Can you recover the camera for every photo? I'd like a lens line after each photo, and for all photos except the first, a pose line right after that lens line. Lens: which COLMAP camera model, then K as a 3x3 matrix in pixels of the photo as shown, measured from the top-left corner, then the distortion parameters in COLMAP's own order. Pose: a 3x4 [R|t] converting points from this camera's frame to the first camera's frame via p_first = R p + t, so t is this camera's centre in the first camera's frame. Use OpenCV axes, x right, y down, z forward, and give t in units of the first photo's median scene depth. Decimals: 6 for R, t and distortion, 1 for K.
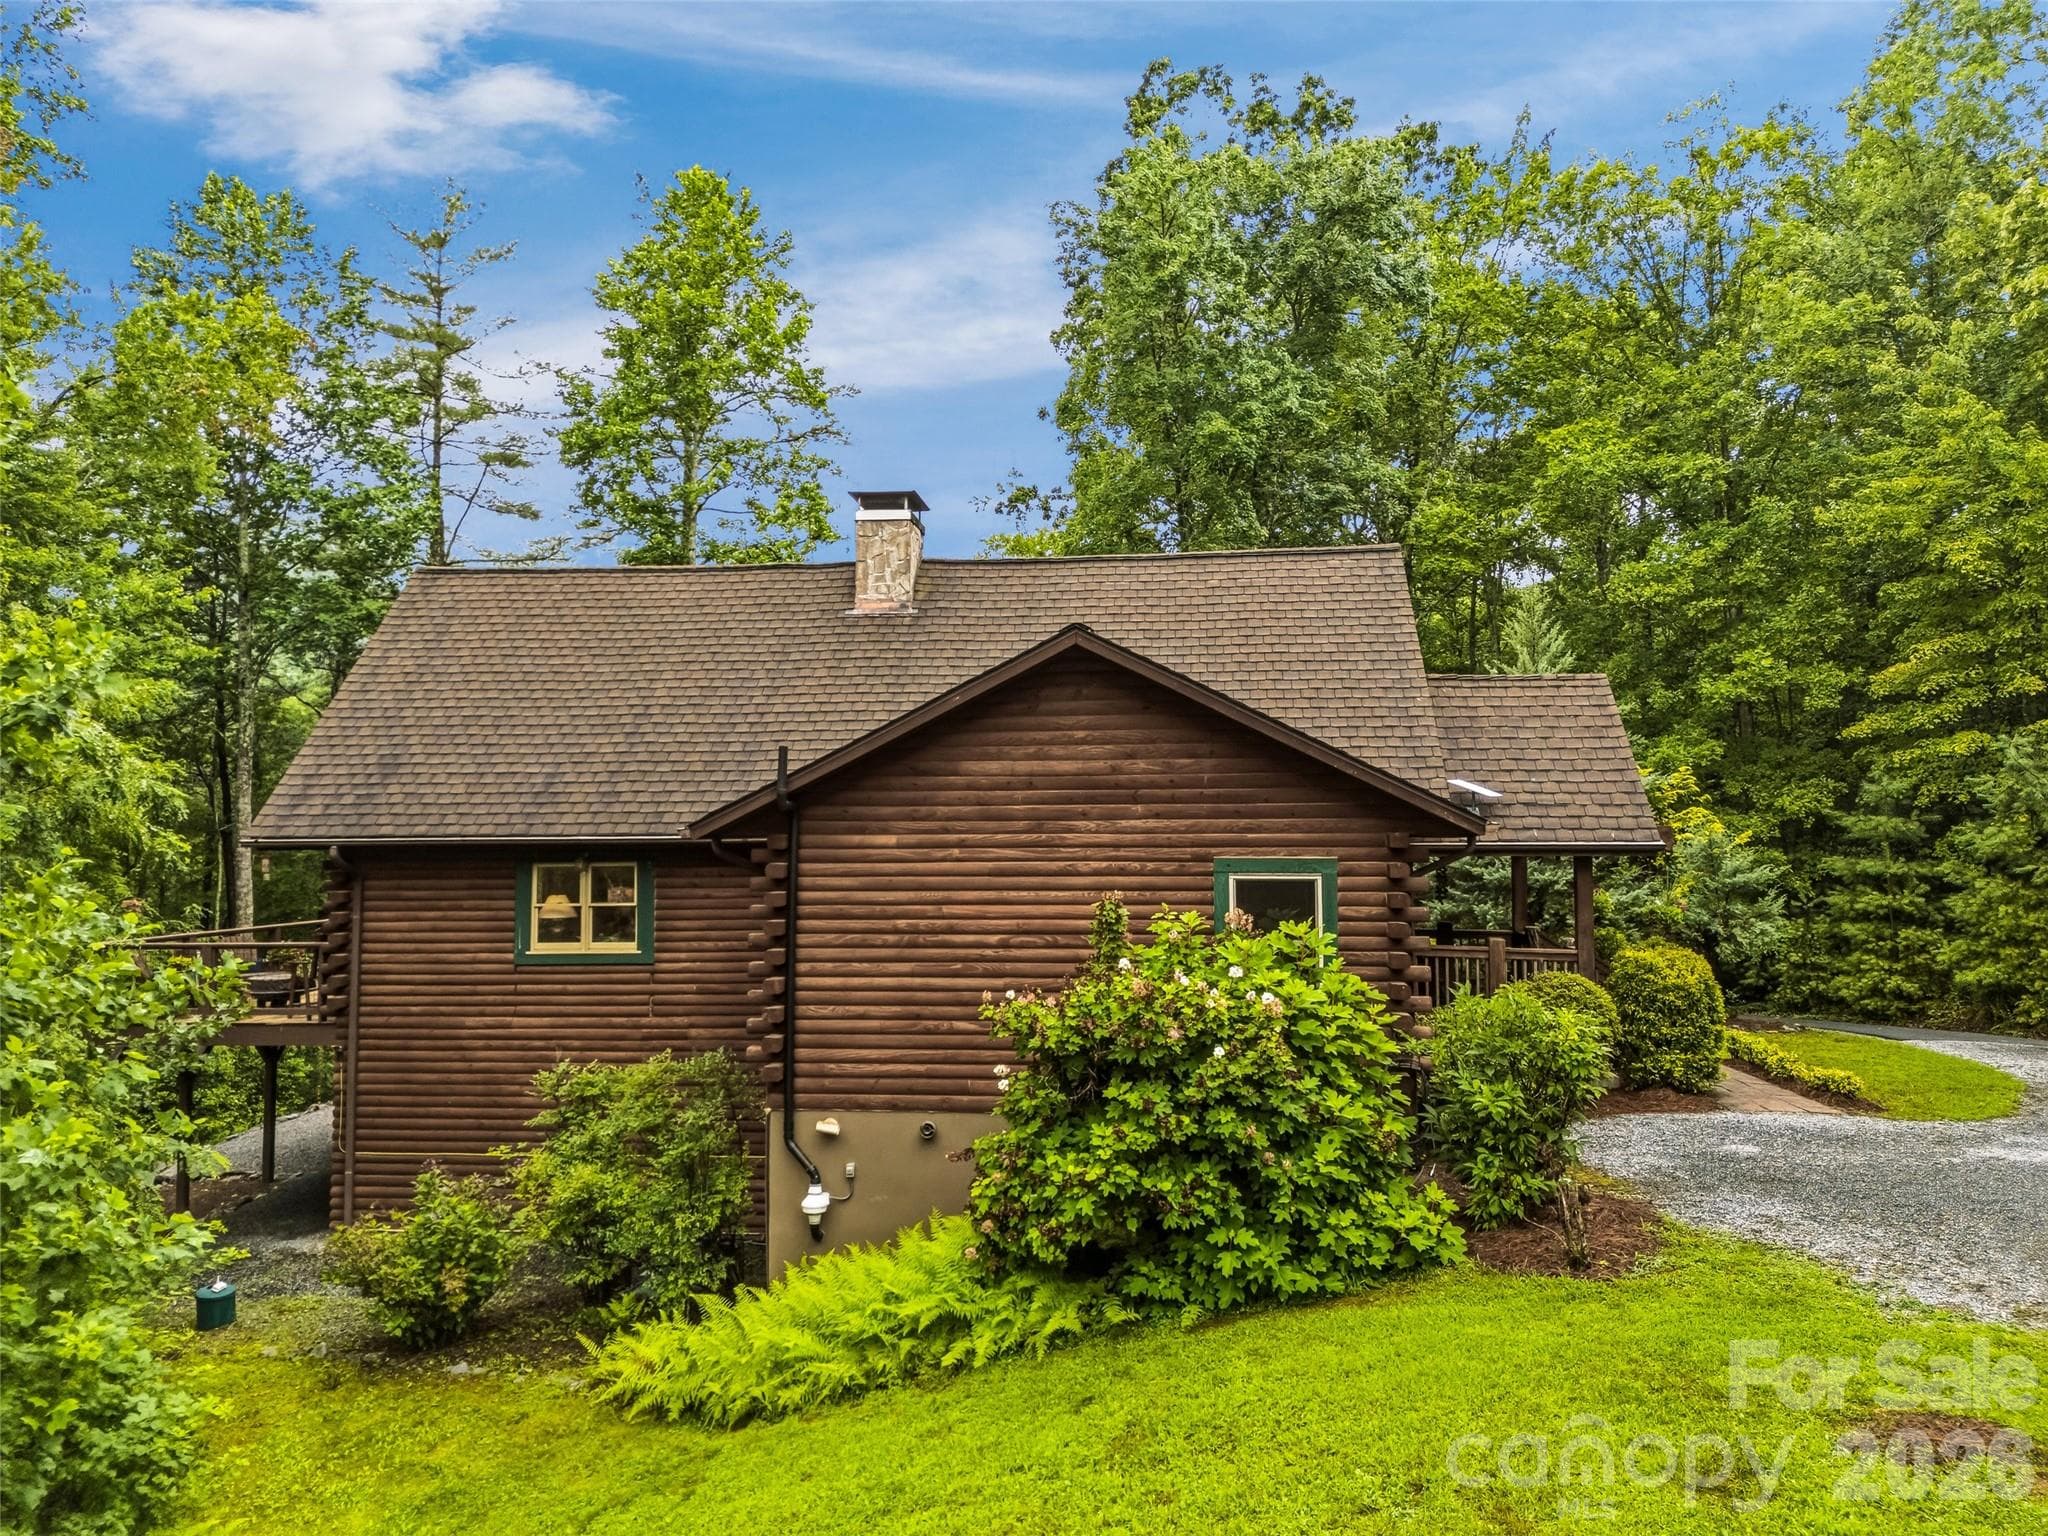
lens RADIAL K [[1467.2, 0, 1024.0], [0, 1467.2, 768.0], [0, 0, 1]] dist [0.036612, -0.004617]
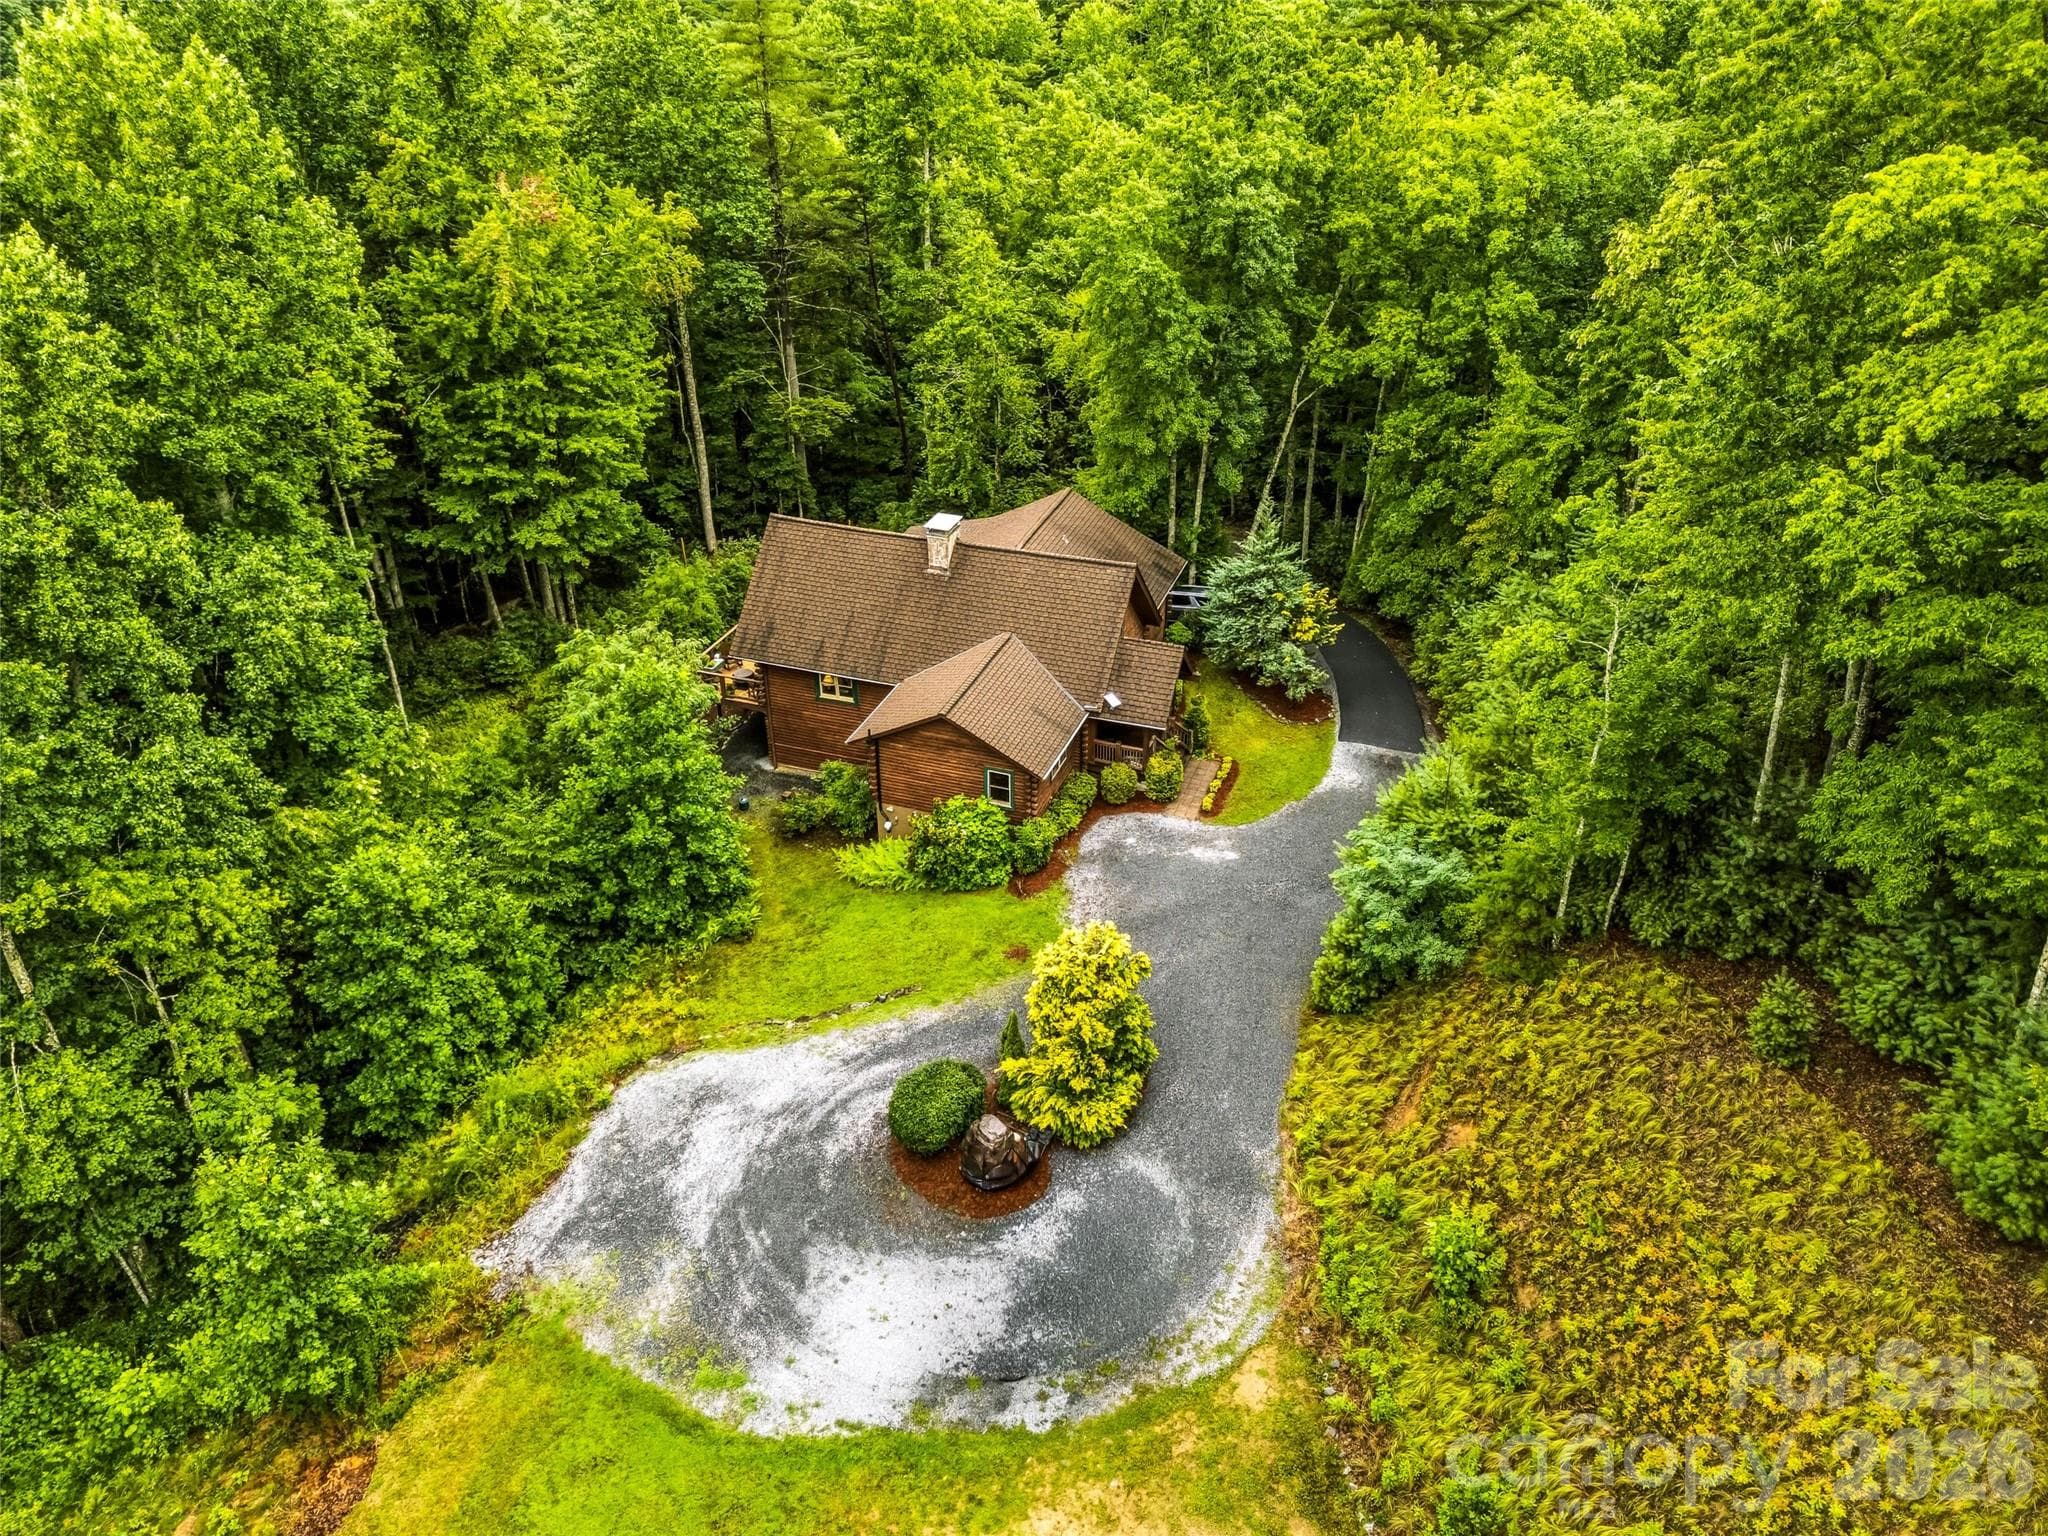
lens RADIAL K [[1467.2, 0, 1024.0], [0, 1467.2, 768.0], [0, 0, 1]] dist [0.036612, -0.004617]
pose [[0.968587, 0.127930, -0.213245, 0.987155], [0.010781, 0.835115, 0.549970, -1.907036], [0.248441, -0.534993, 0.807502, -1.893578]]
